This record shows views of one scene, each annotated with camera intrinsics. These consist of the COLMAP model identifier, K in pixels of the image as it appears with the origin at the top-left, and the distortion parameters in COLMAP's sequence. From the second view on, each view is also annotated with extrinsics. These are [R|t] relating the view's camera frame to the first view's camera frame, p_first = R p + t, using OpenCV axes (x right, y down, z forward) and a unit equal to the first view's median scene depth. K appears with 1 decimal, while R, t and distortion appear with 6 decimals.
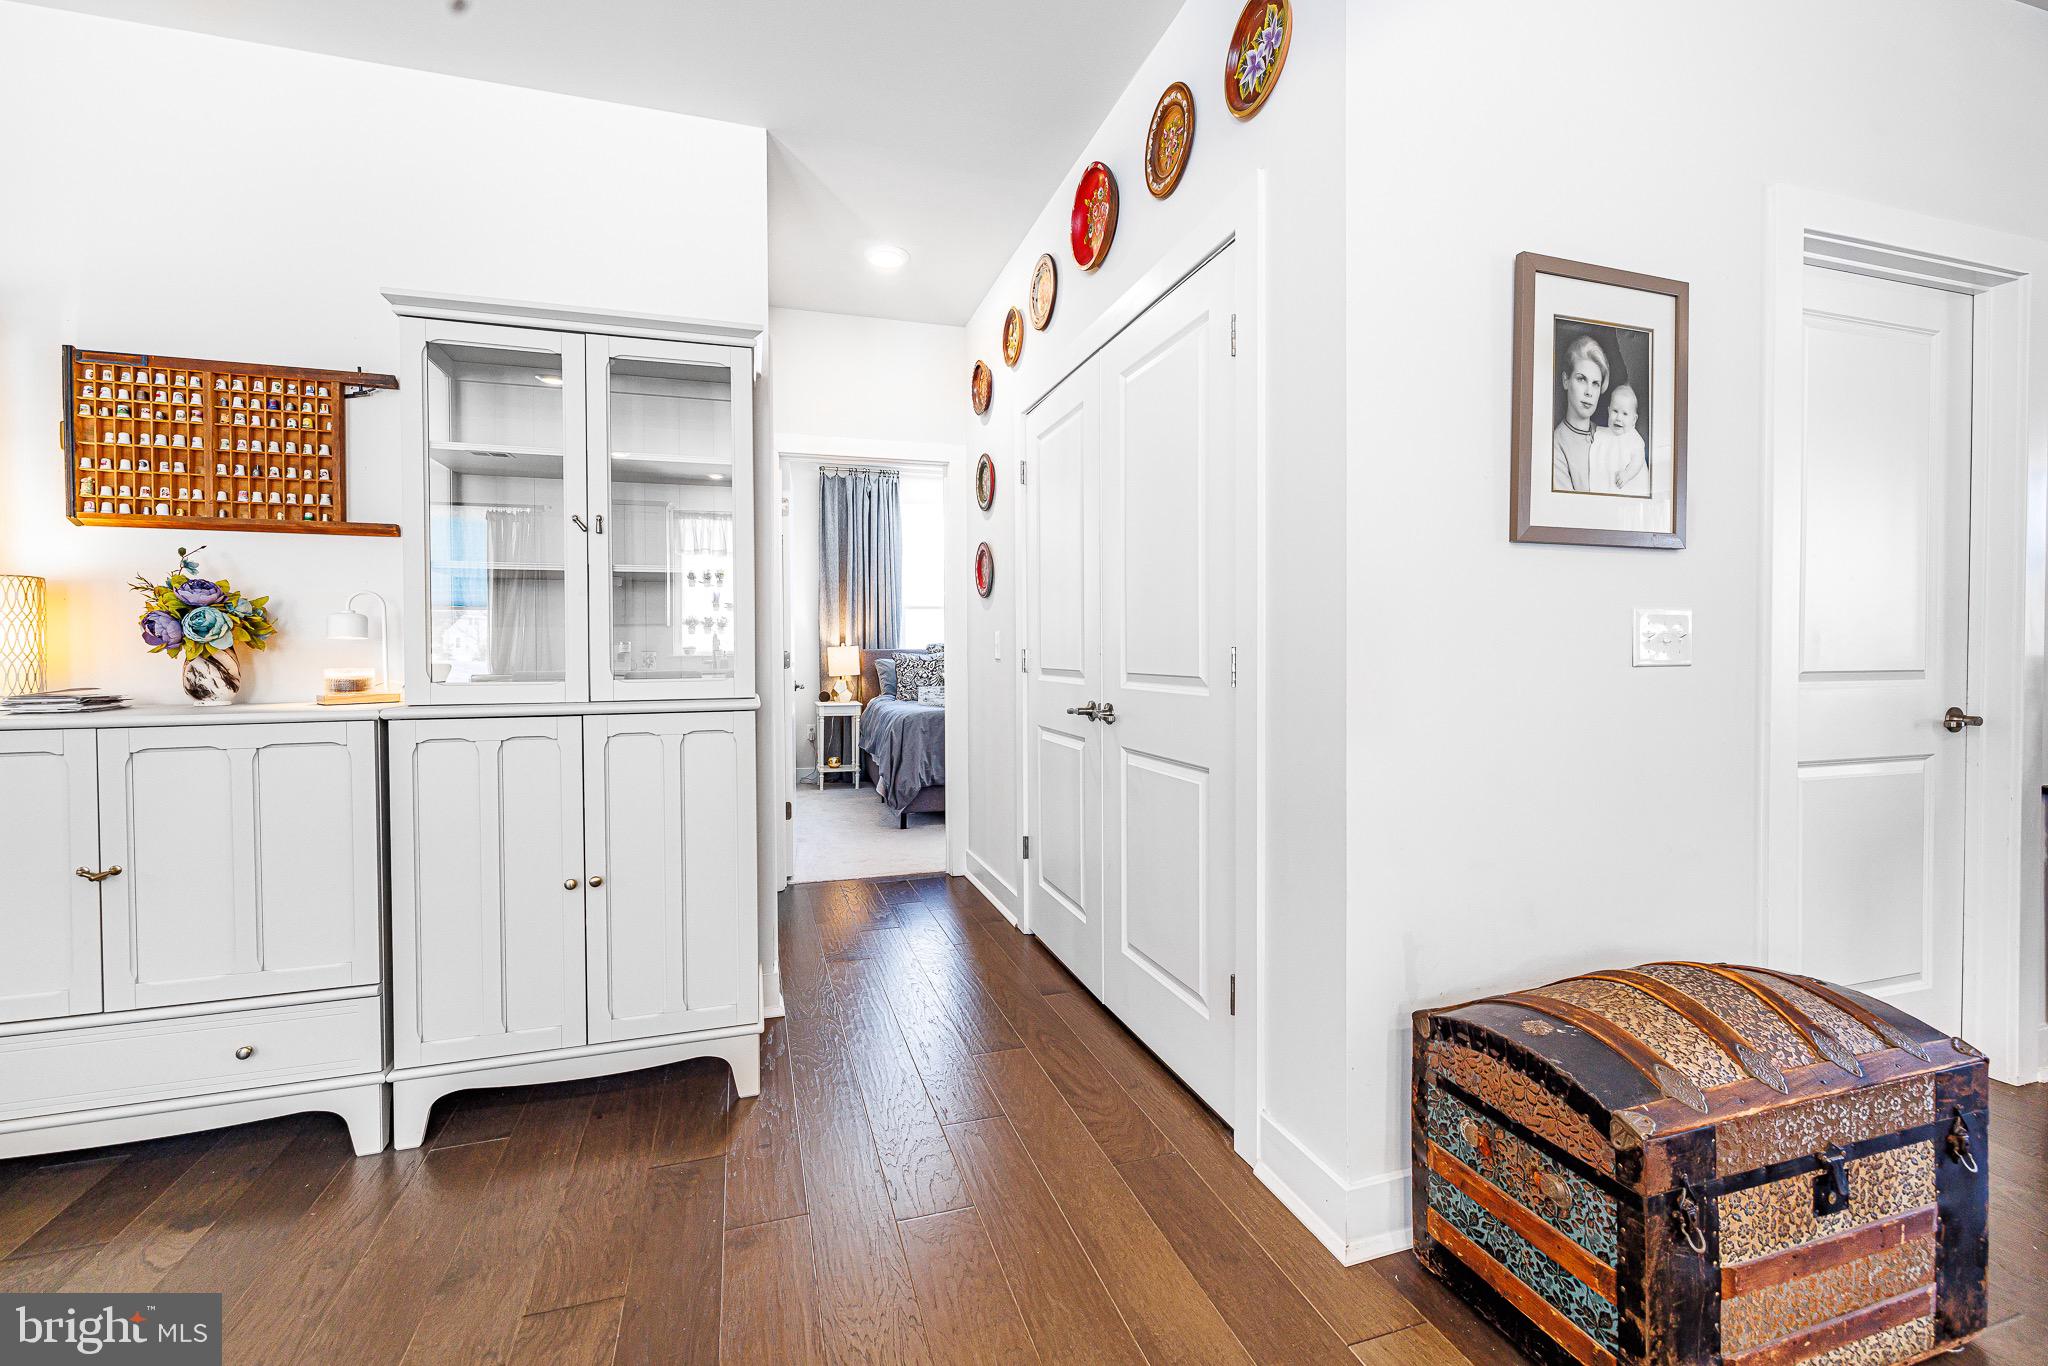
lens RADIAL K [[867.4, 0, 1021.2], [0, 867.4, 665.7], [0, 0, 1]] dist [0.004821, -0.002566]
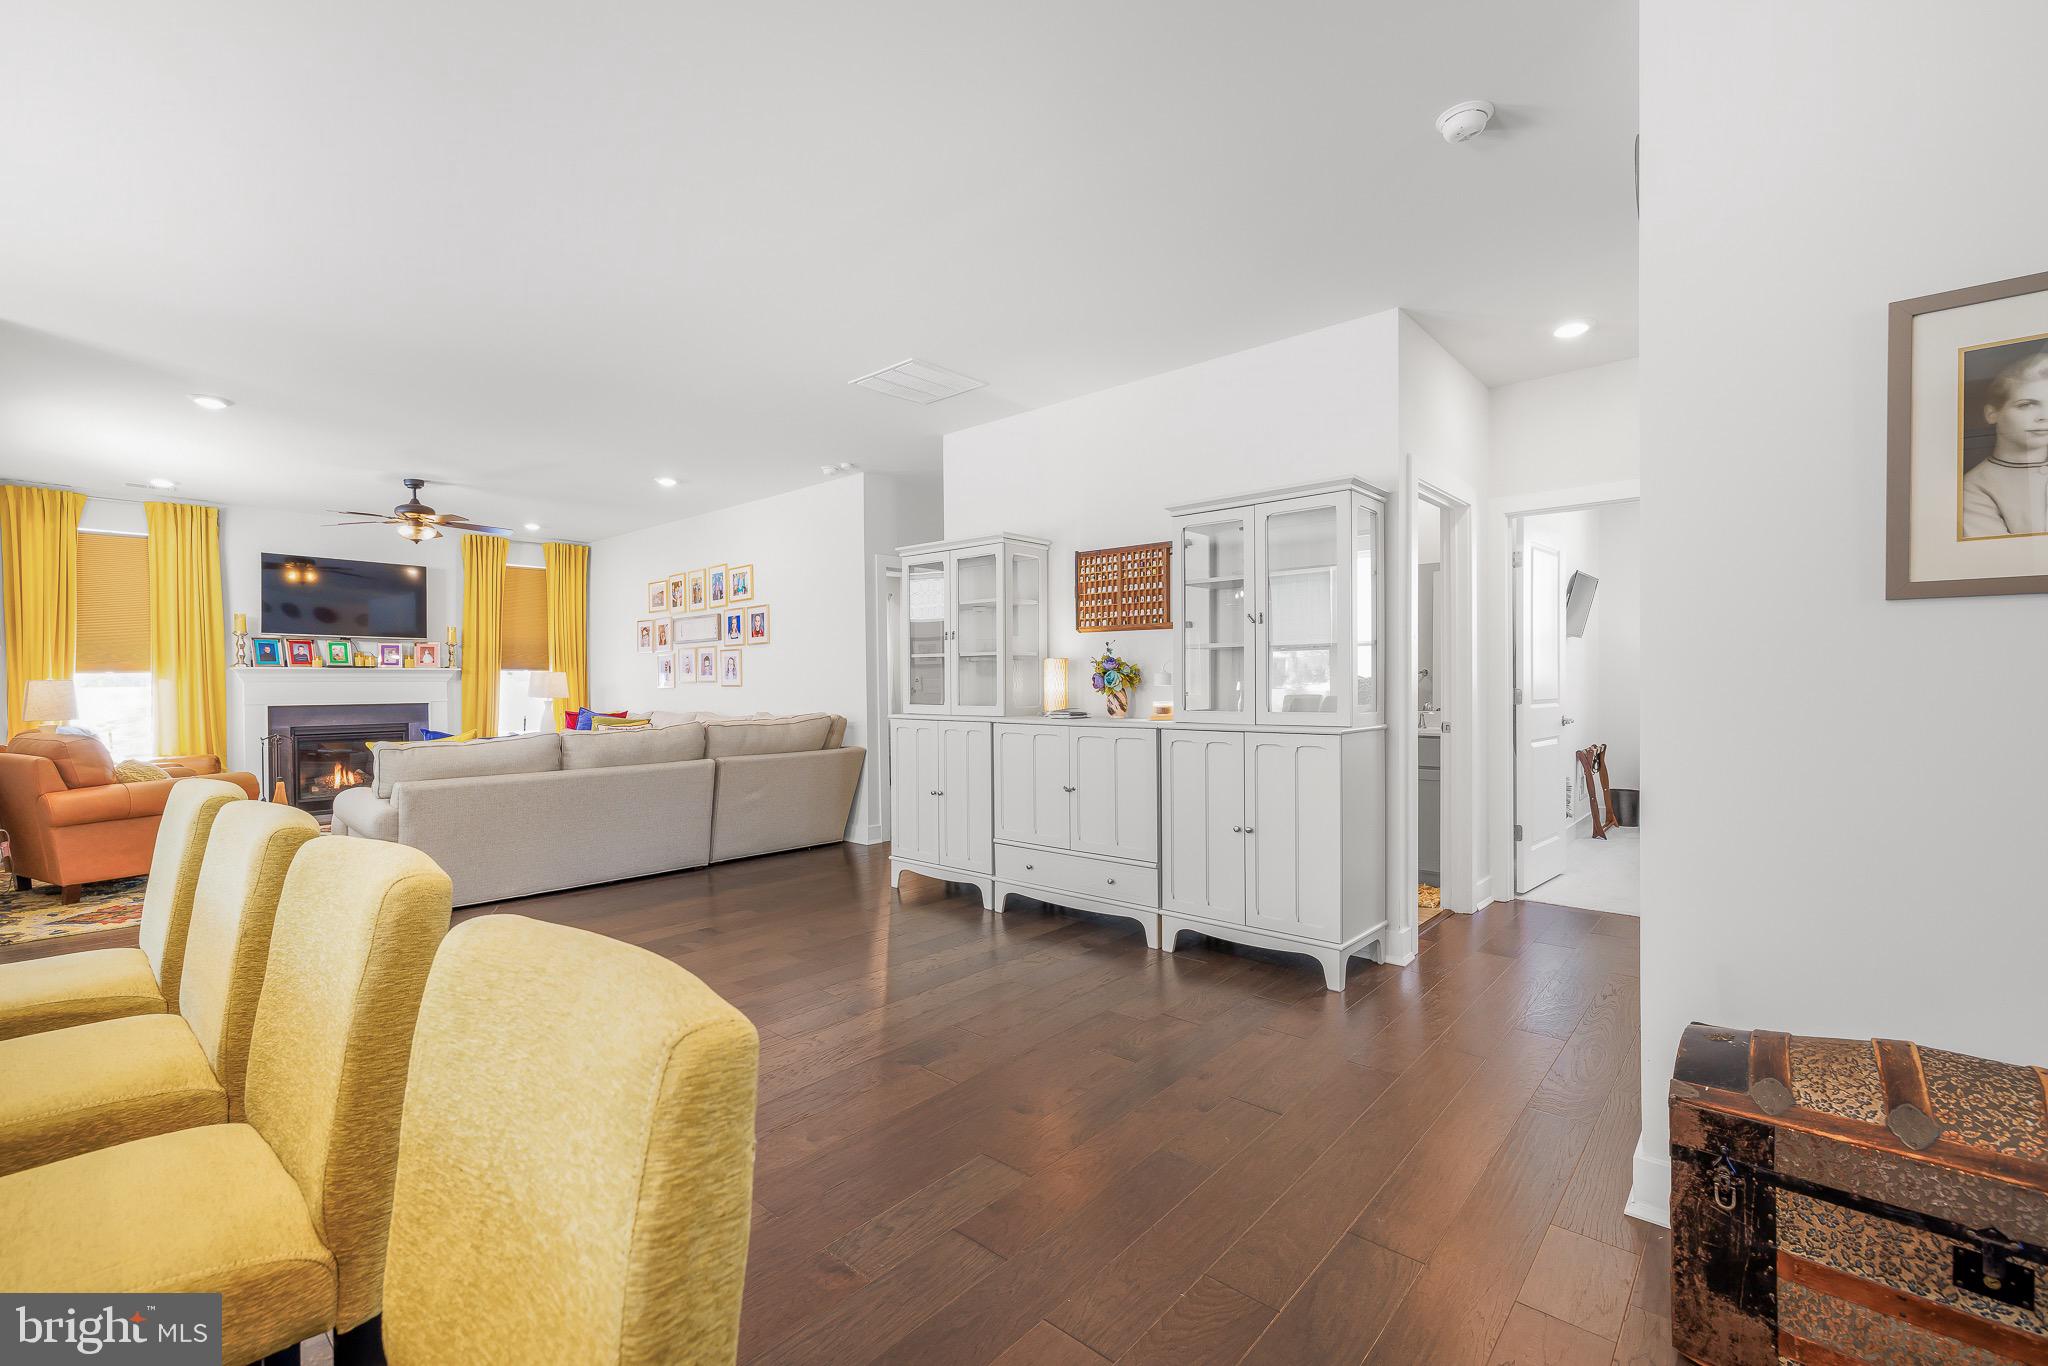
lens RADIAL K [[867.4, 0, 999.5], [0, 867.4, 695.5], [0, 0, 1]] dist [0.004821, -0.002566]
pose [[0.503554, 0.014980, -0.863834, 0.680305], [-0.010166, 0.999883, 0.011413, -0.027440], [0.863904, 0.003035, 0.503648, -0.260704]]
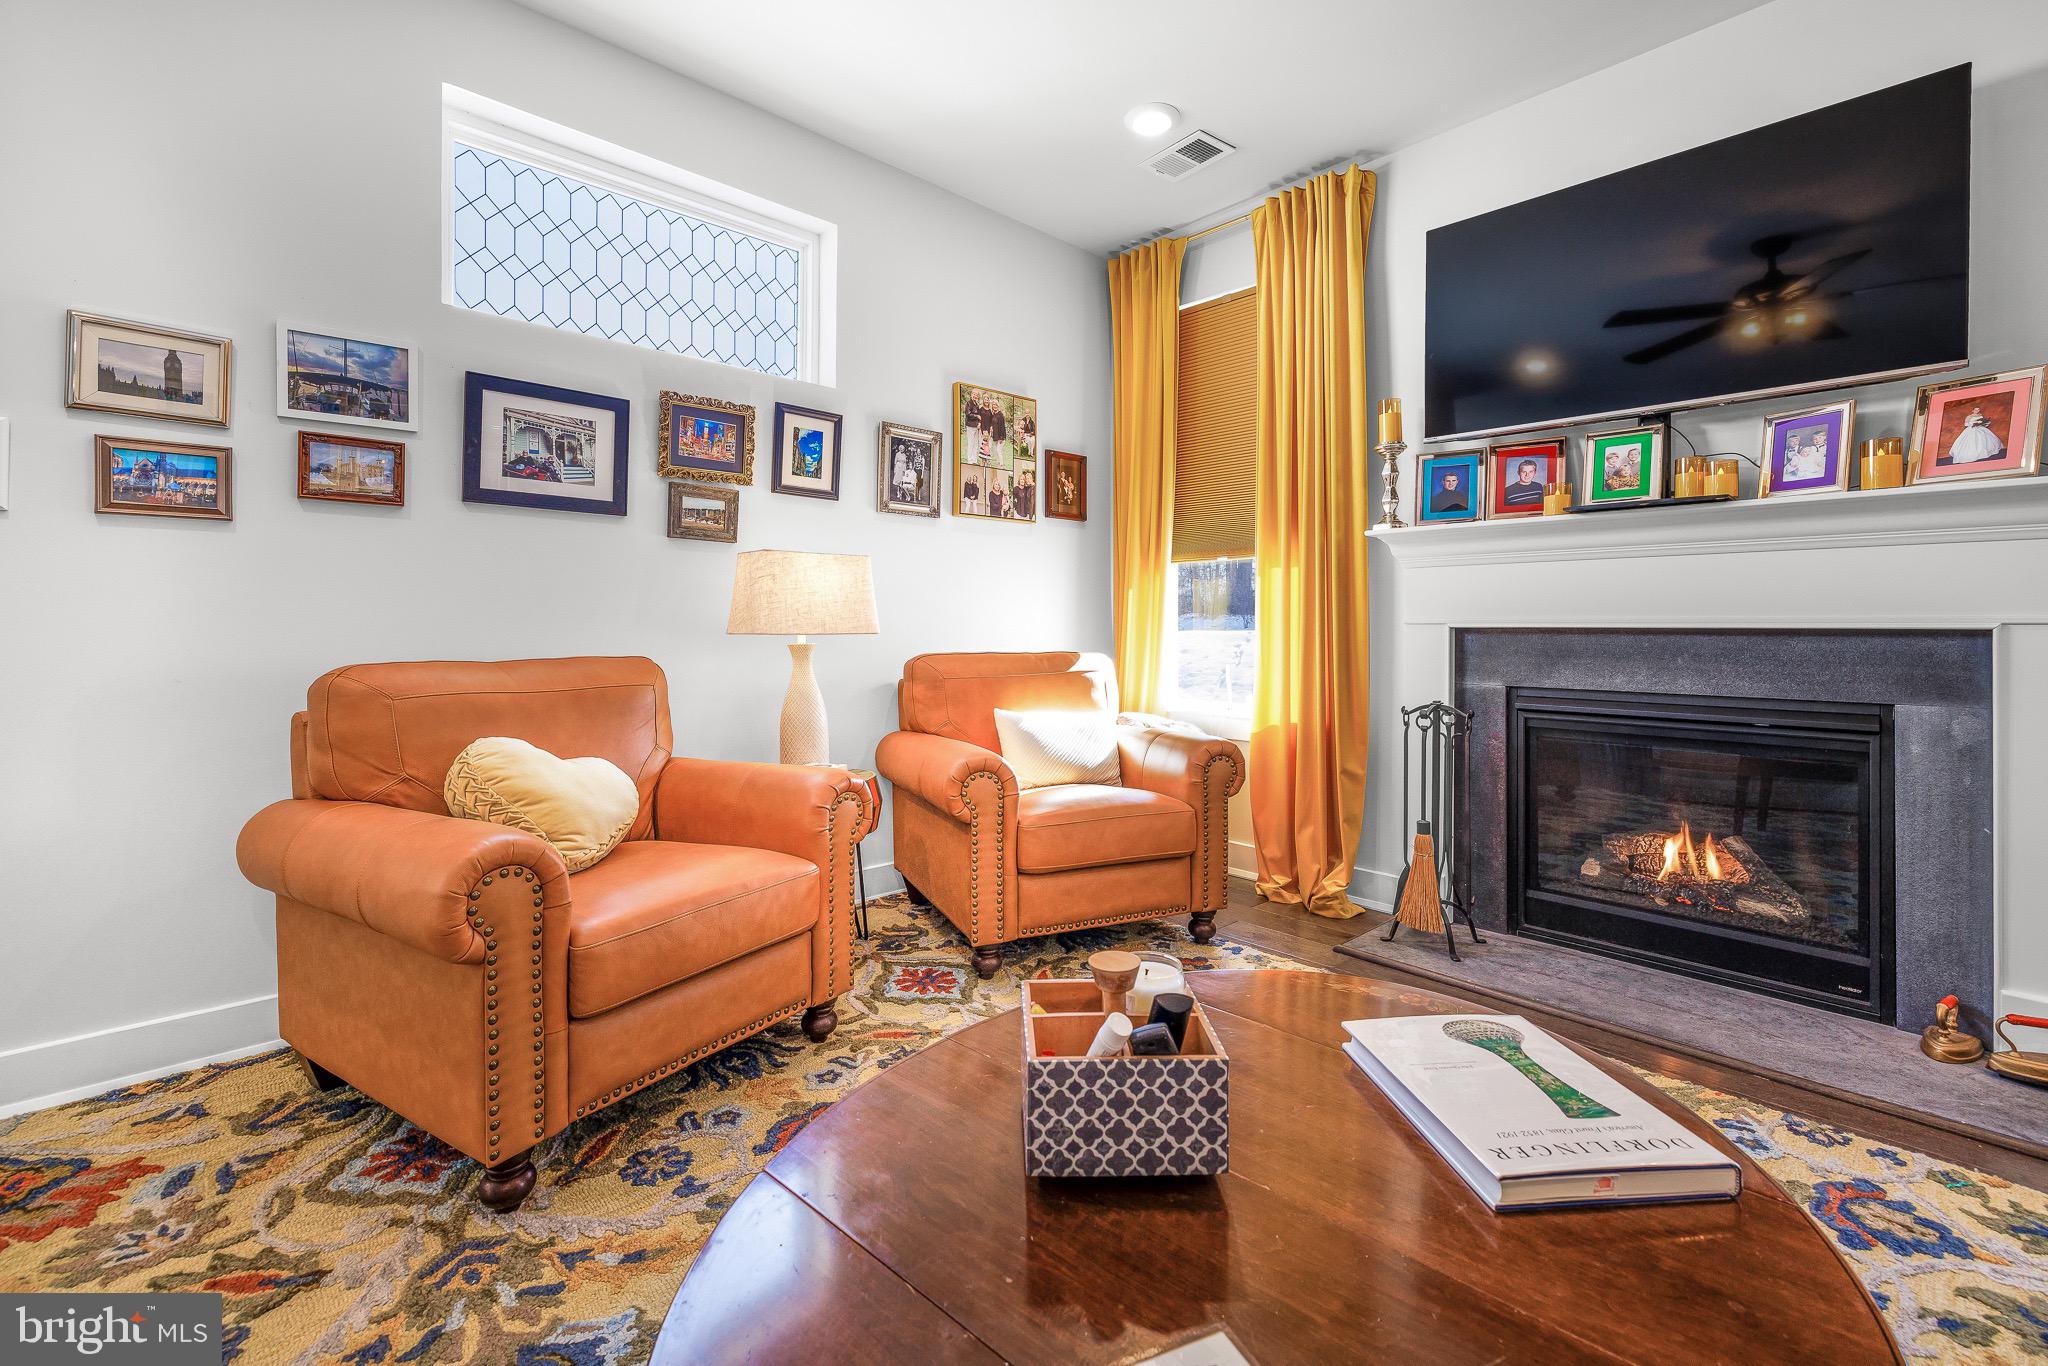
lens RADIAL K [[867.4, 0, 1010.7], [0, 867.4, 624.1], [0, 0, 1]] dist [0.004821, -0.002566]
pose [[-0.910312, -0.001902, -0.413918, -2.297207], [-0.008071, 0.999881, 0.013154, 0.057466], [0.413844, 0.015315, -0.910219, -0.109406]]
